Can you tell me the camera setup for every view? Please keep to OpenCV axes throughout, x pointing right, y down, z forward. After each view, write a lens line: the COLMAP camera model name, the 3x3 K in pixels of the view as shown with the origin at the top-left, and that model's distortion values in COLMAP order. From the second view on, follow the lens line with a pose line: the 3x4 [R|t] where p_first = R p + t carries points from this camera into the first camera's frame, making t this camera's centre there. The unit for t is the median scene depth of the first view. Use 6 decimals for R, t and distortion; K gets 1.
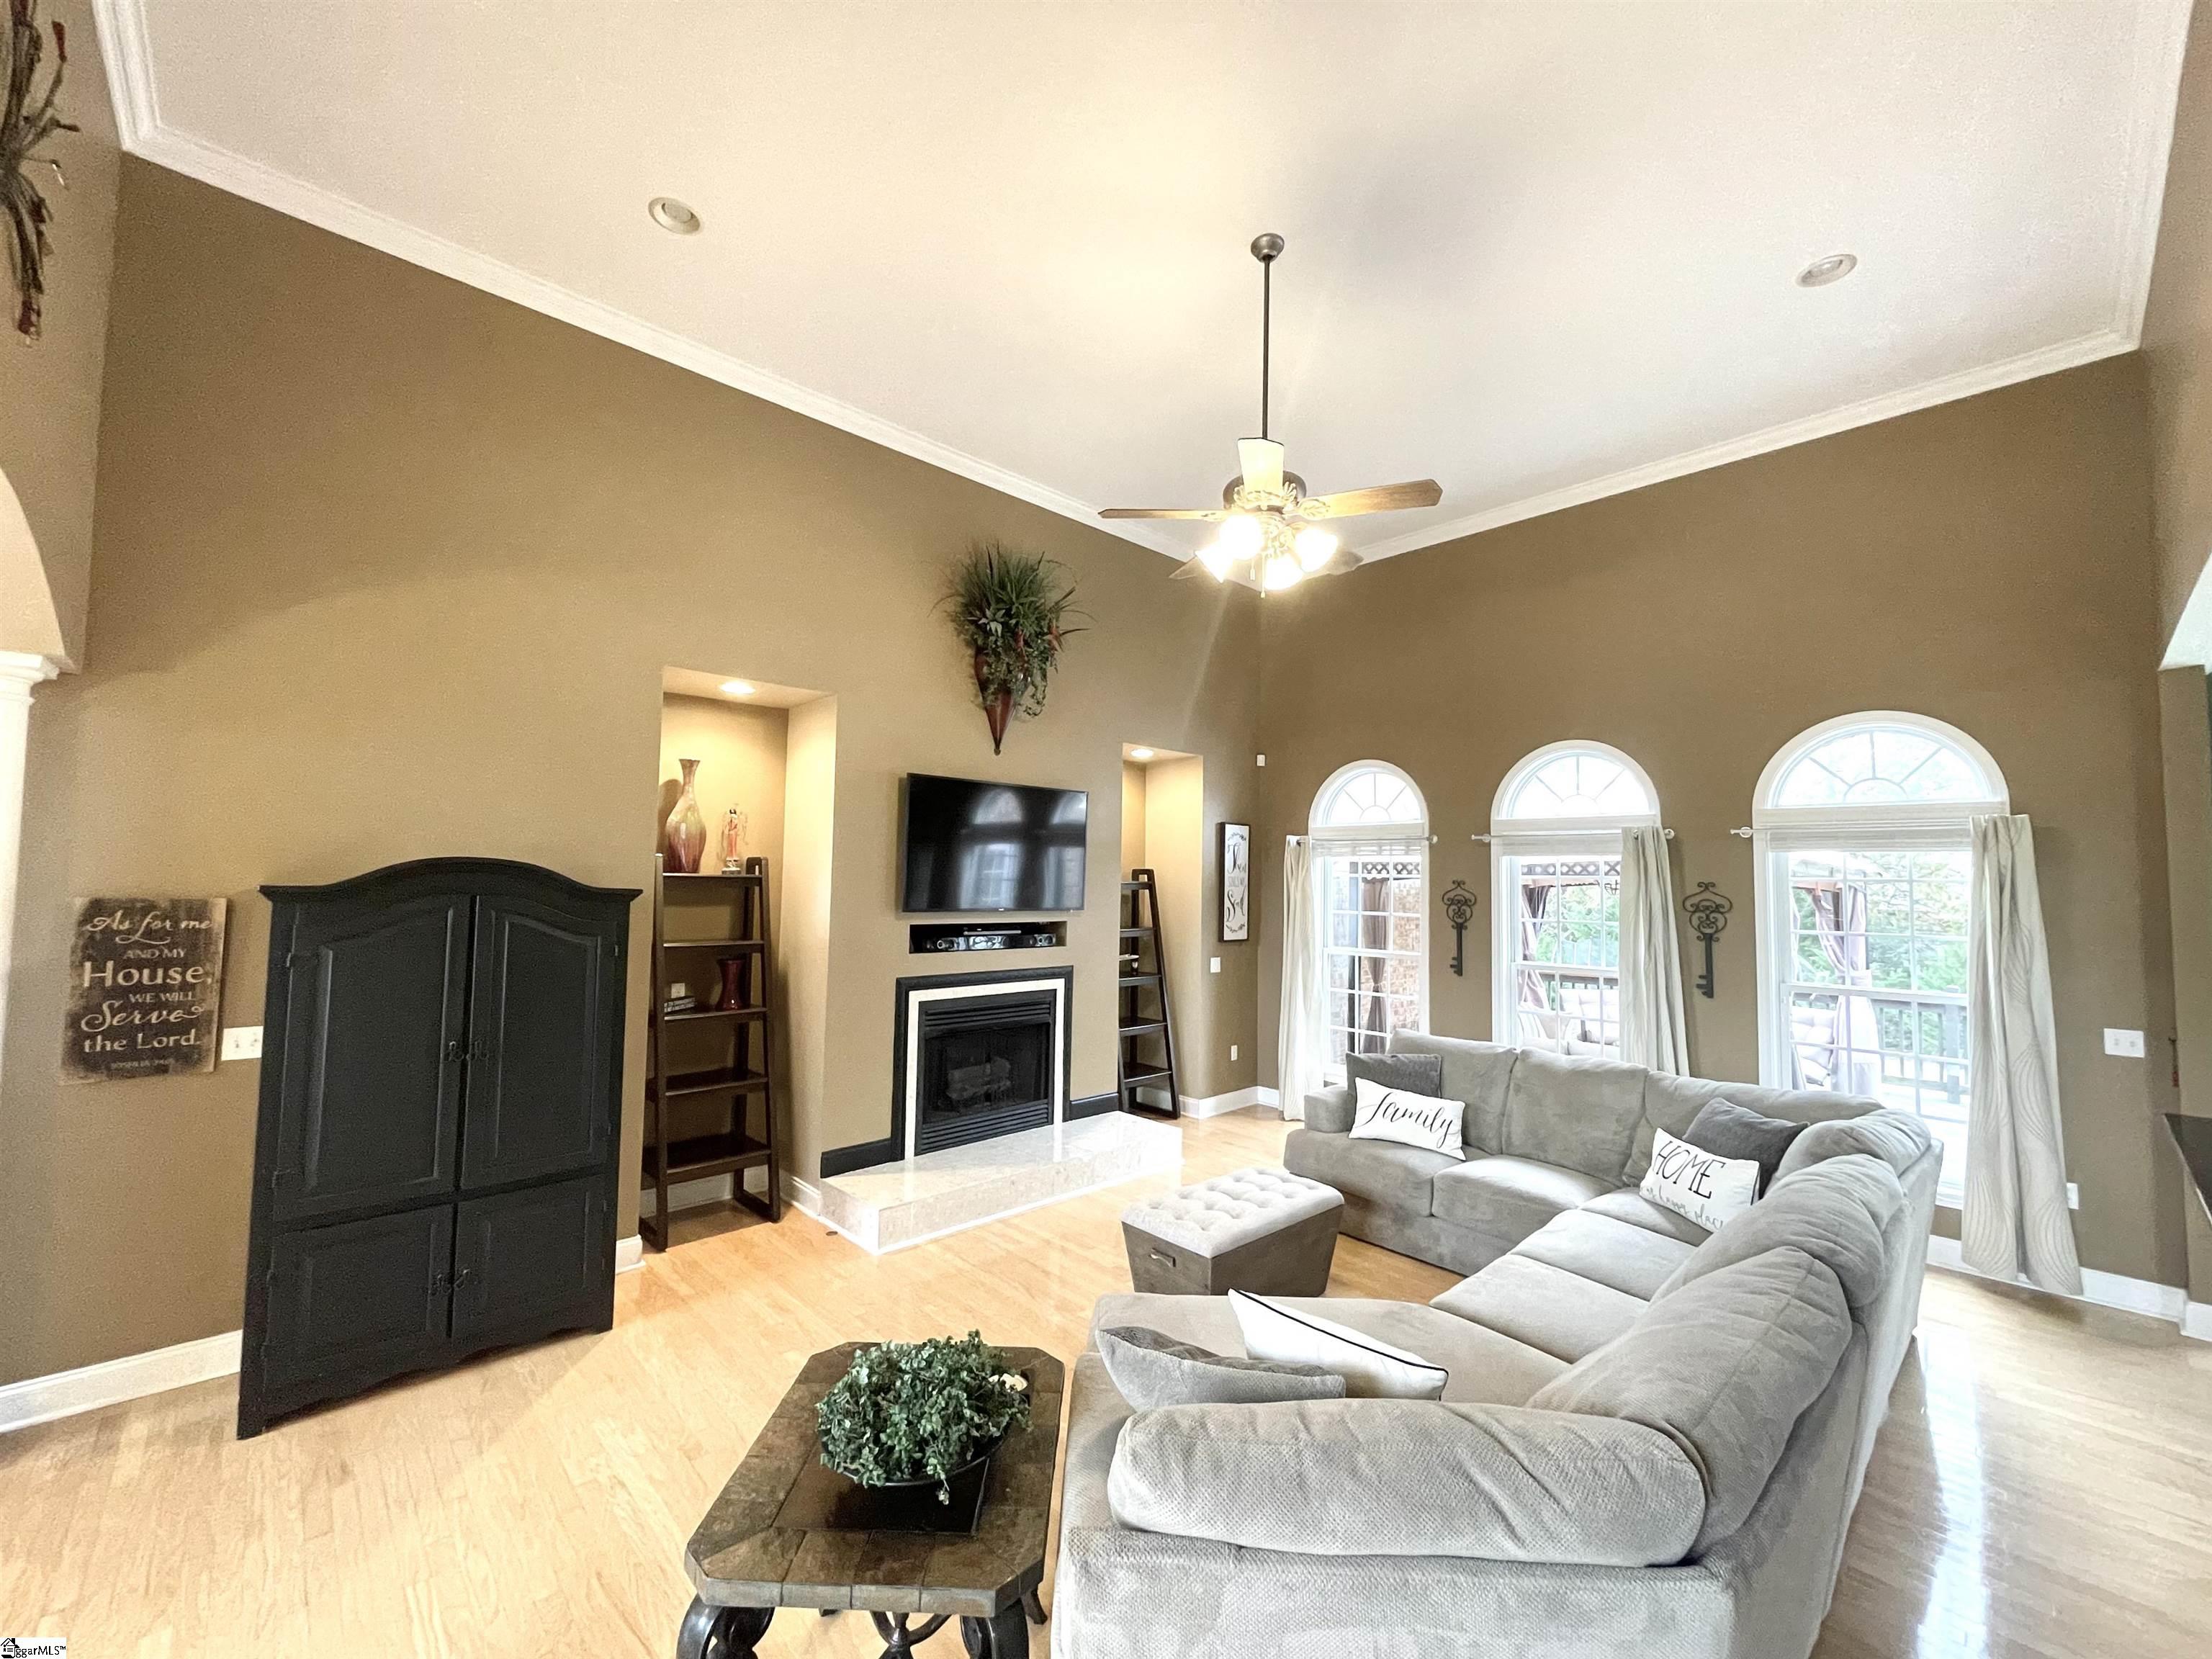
lens RADIAL K [[888.0, 0, 1108.9], [0, 888.0, 832.1], [0, 0, 1]] dist [-0.003450, -0.000639]
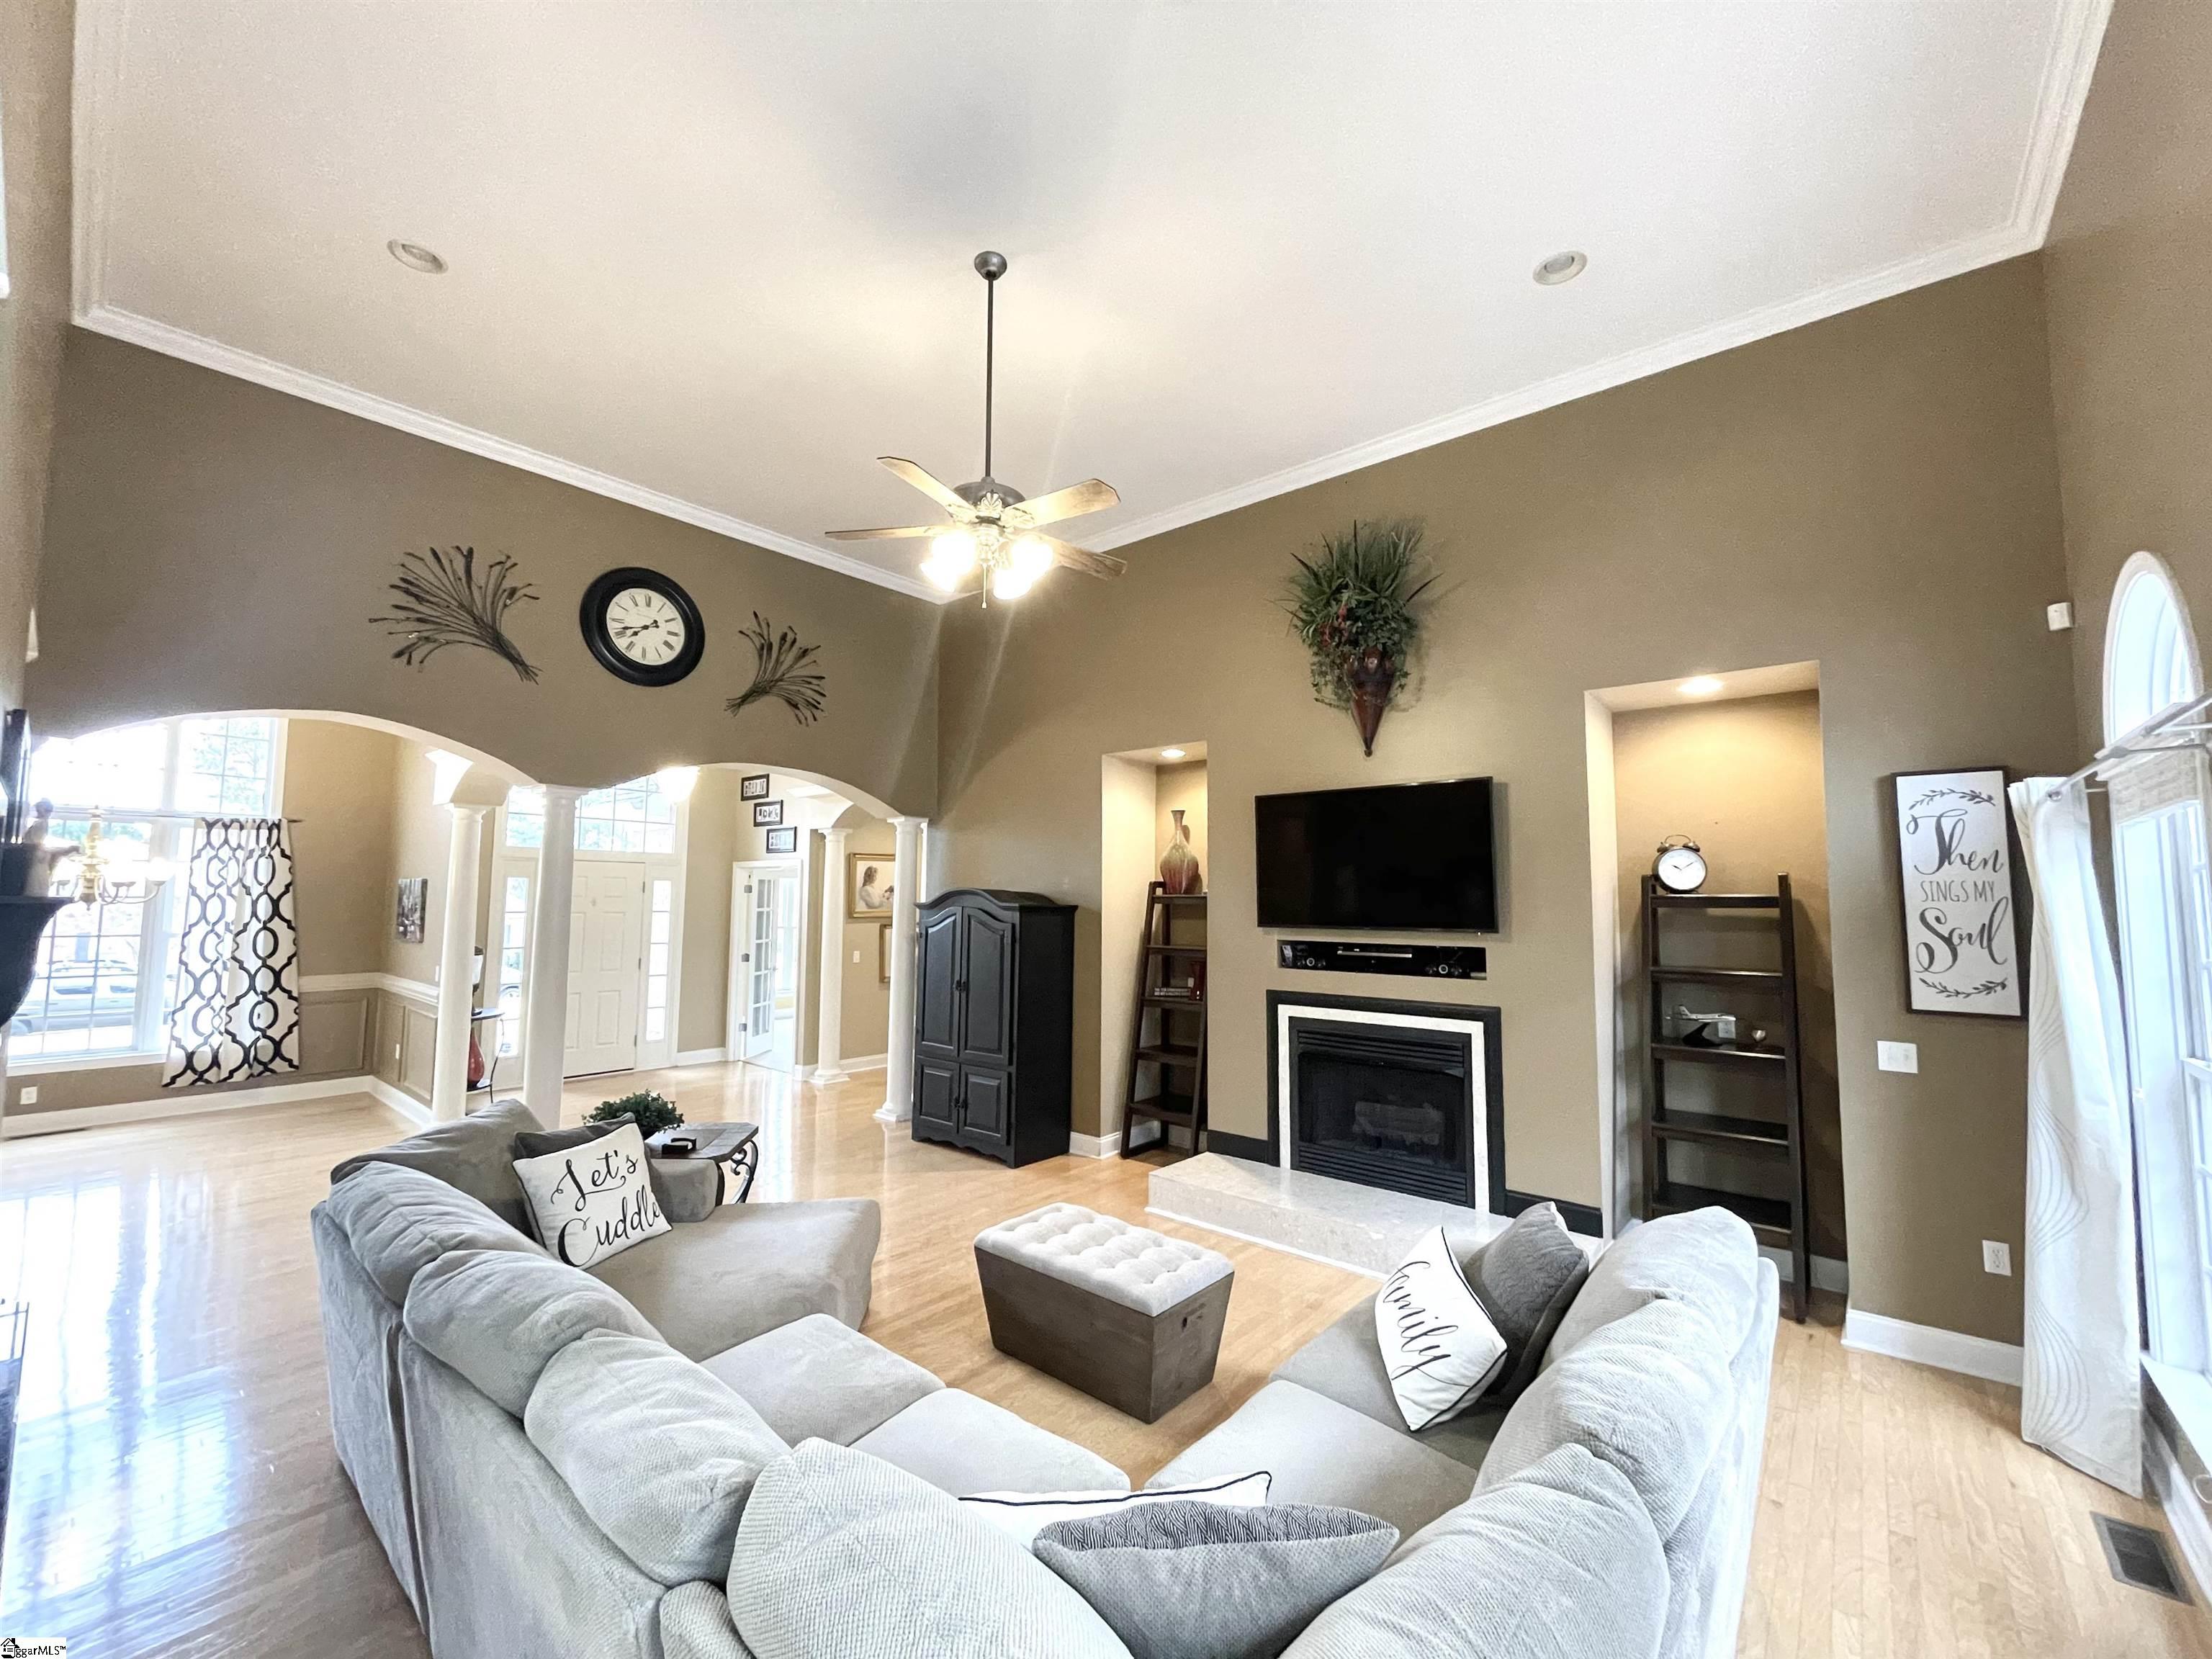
lens RADIAL K [[888.0, 0, 1110.7], [0, 888.0, 830.4], [0, 0, 1]] dist [-0.003450, -0.000639]
pose [[0.112245, -0.093773, -0.989246, 0.726278], [0.052474, 0.994708, -0.088336, 0.053189], [0.992294, -0.041994, 0.116571, 0.629135]]
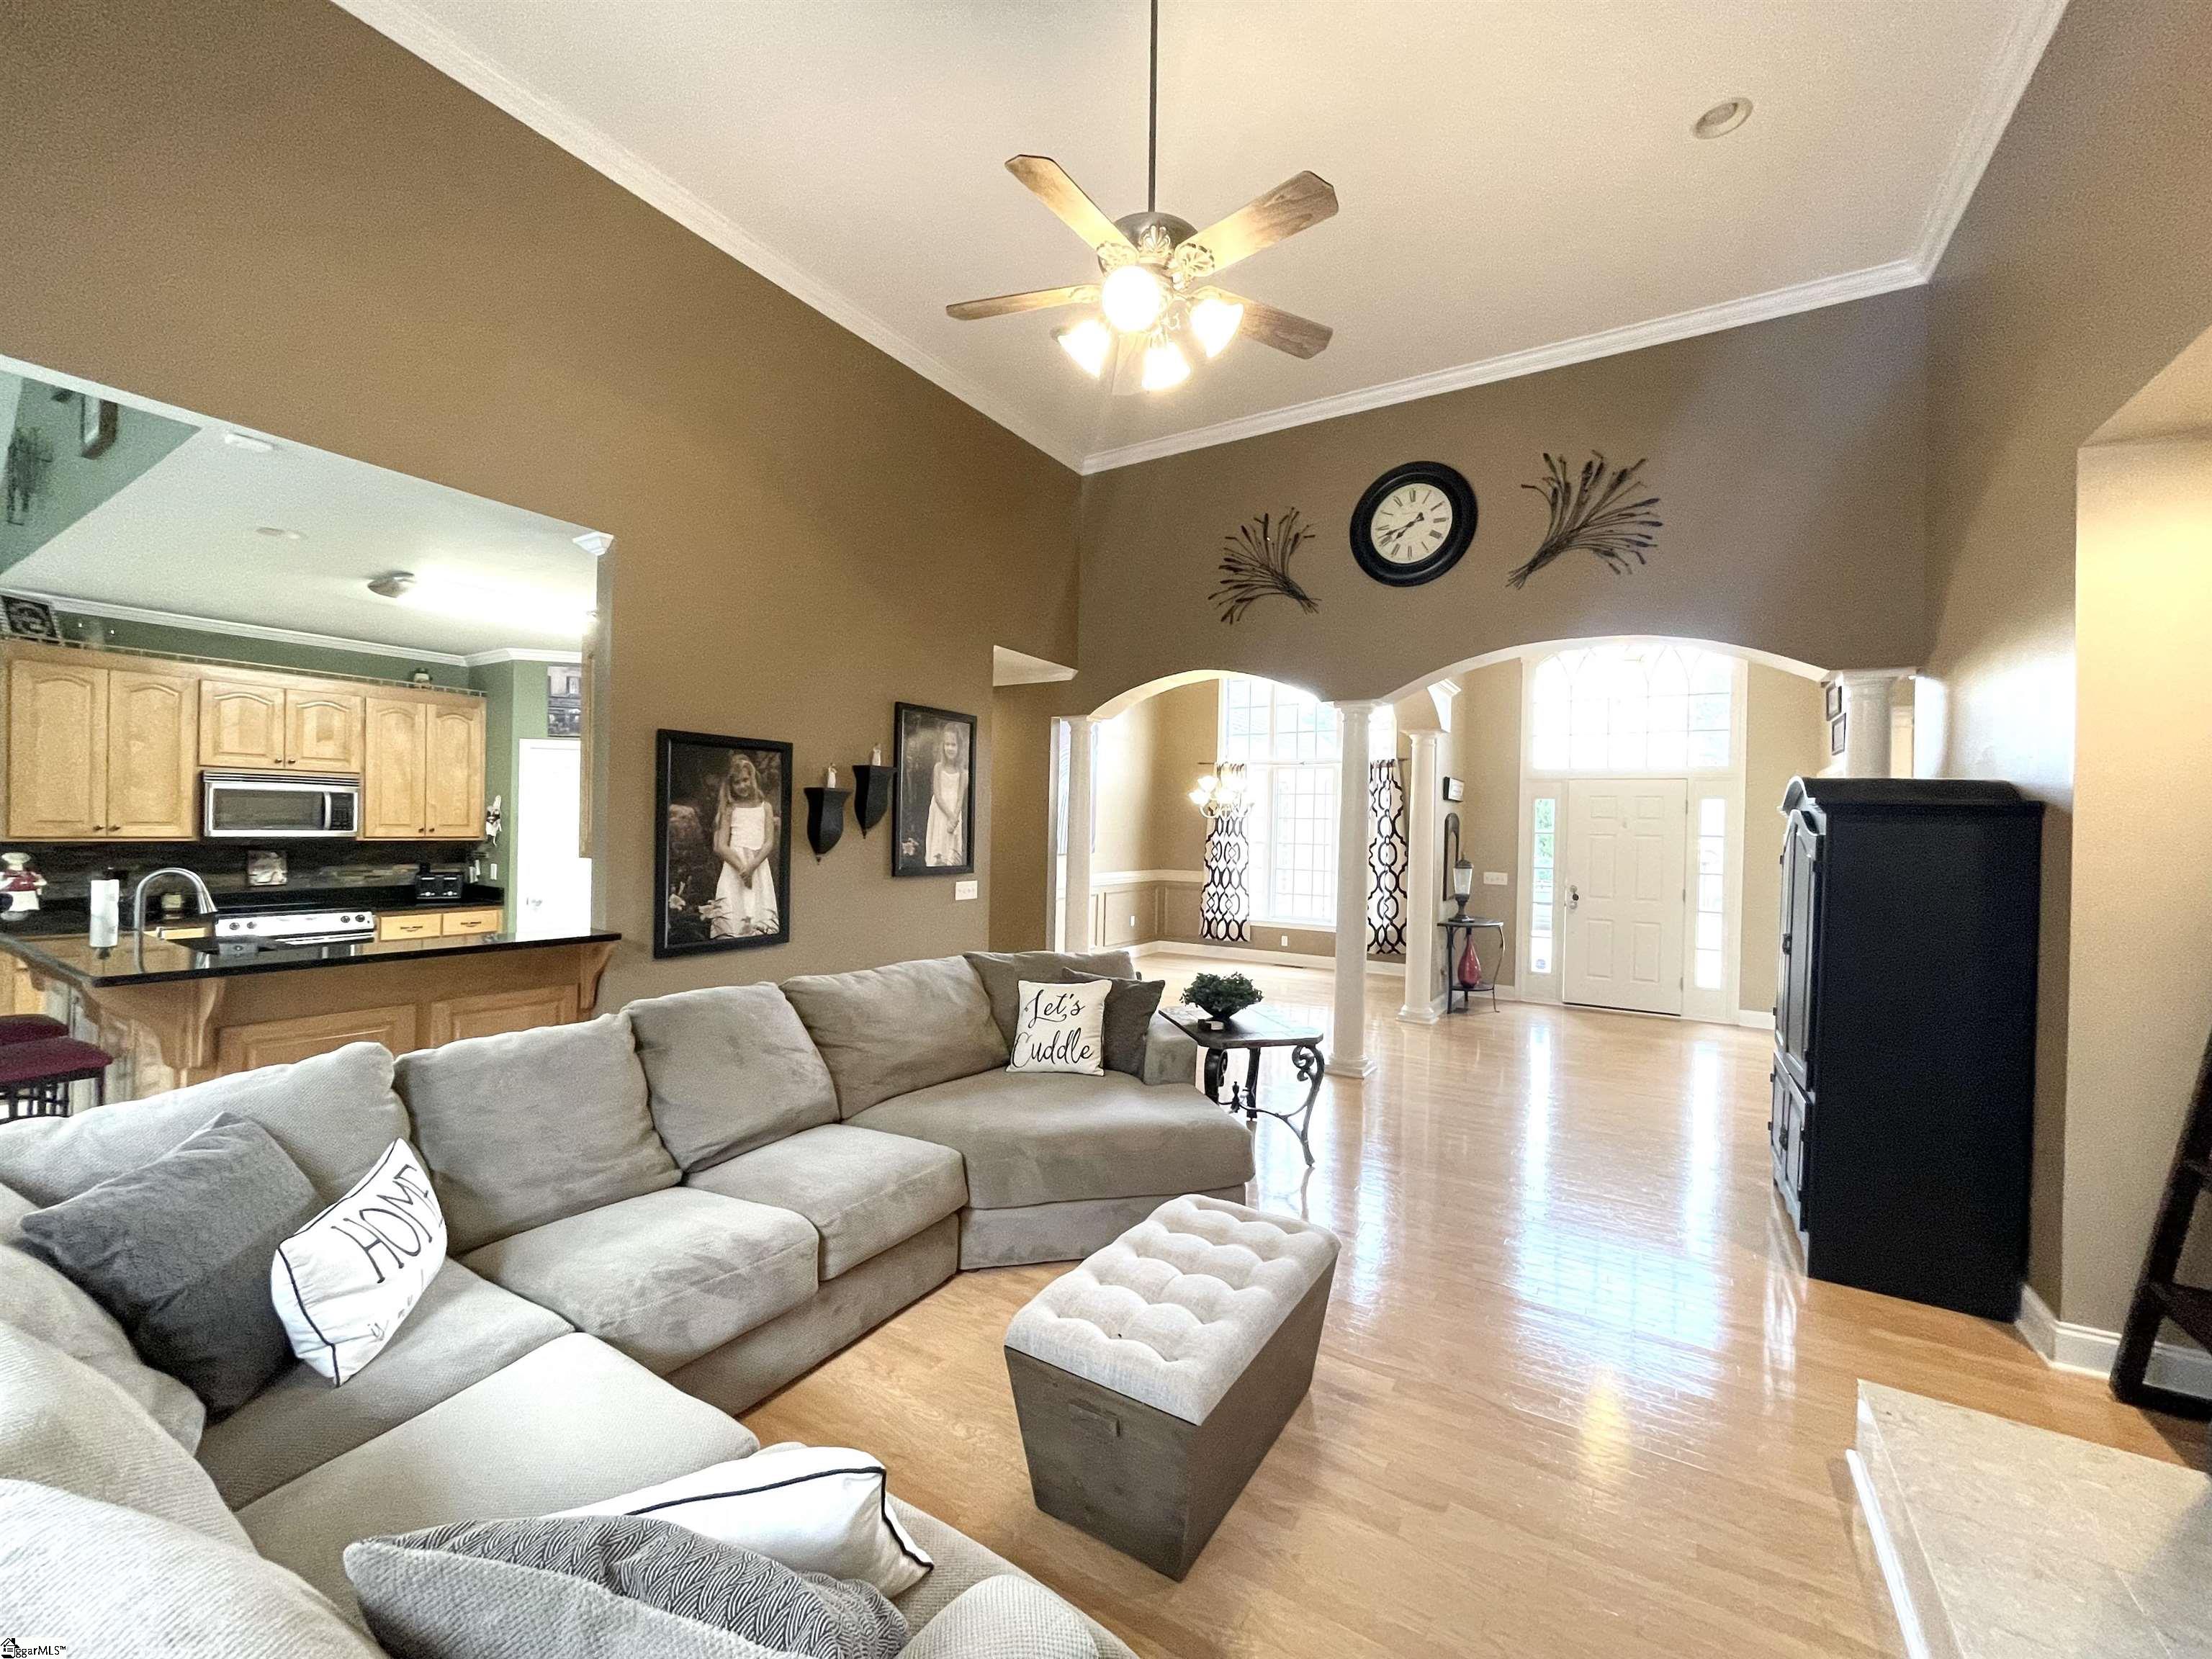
lens RADIAL K [[888.0, 0, 1104.7], [0, 888.0, 835.5], [0, 0, 1]] dist [-0.003450, -0.000639]
pose [[-0.967458, -0.035164, -0.250575, 0.279209], [-0.023282, 0.998466, -0.050227, 0.099103], [0.251957, -0.042759, -0.966793, 1.039821]]
